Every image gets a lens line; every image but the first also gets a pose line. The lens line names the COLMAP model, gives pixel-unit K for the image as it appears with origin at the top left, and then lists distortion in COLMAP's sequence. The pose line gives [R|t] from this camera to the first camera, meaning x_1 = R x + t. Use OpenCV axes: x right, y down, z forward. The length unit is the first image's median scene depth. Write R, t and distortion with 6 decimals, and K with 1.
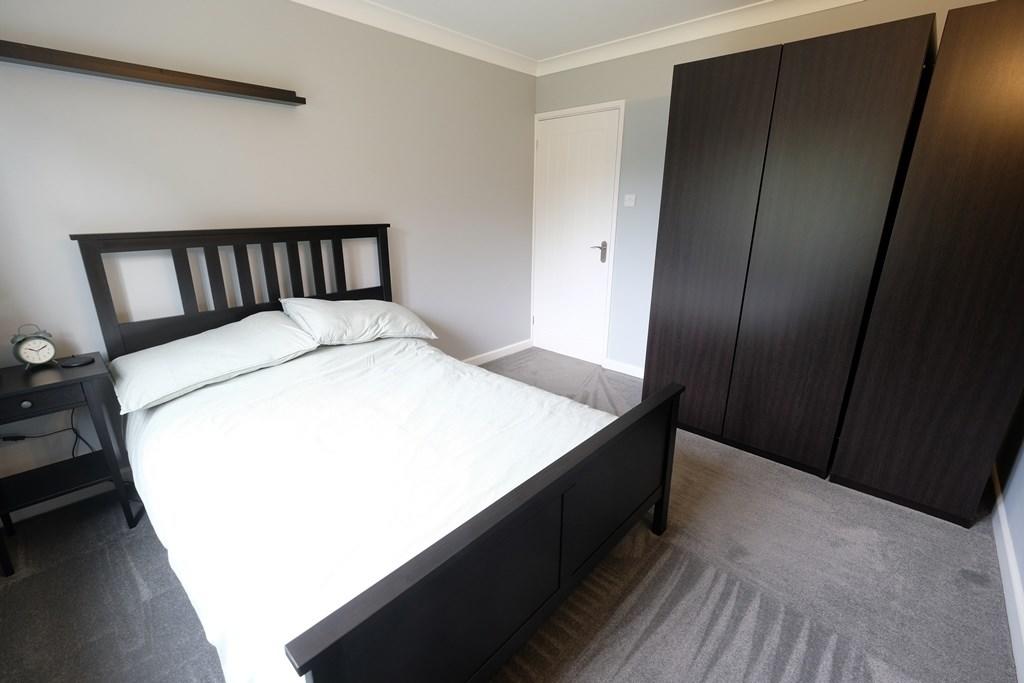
lens RADIAL K [[440.3, 0, 510.1], [0, 440.3, 336.9], [0, 0, 1]] dist [-0.001494, -0.000204]
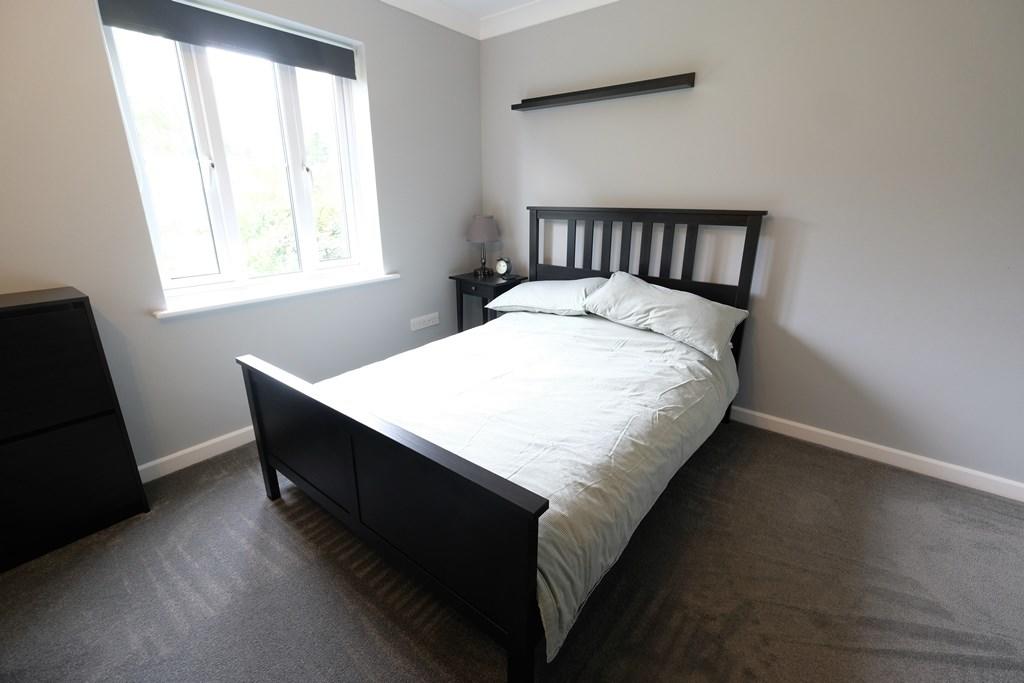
lens RADIAL K [[440.3, 0, 510.1], [0, 440.3, 336.9], [0, 0, 1]] dist [-0.001494, -0.000204]
pose [[0.064282, 0.301039, -0.951443, 0.610916], [-0.289065, 0.918157, 0.270977, -0.159677], [0.955149, 0.257610, 0.146041, 0.616344]]
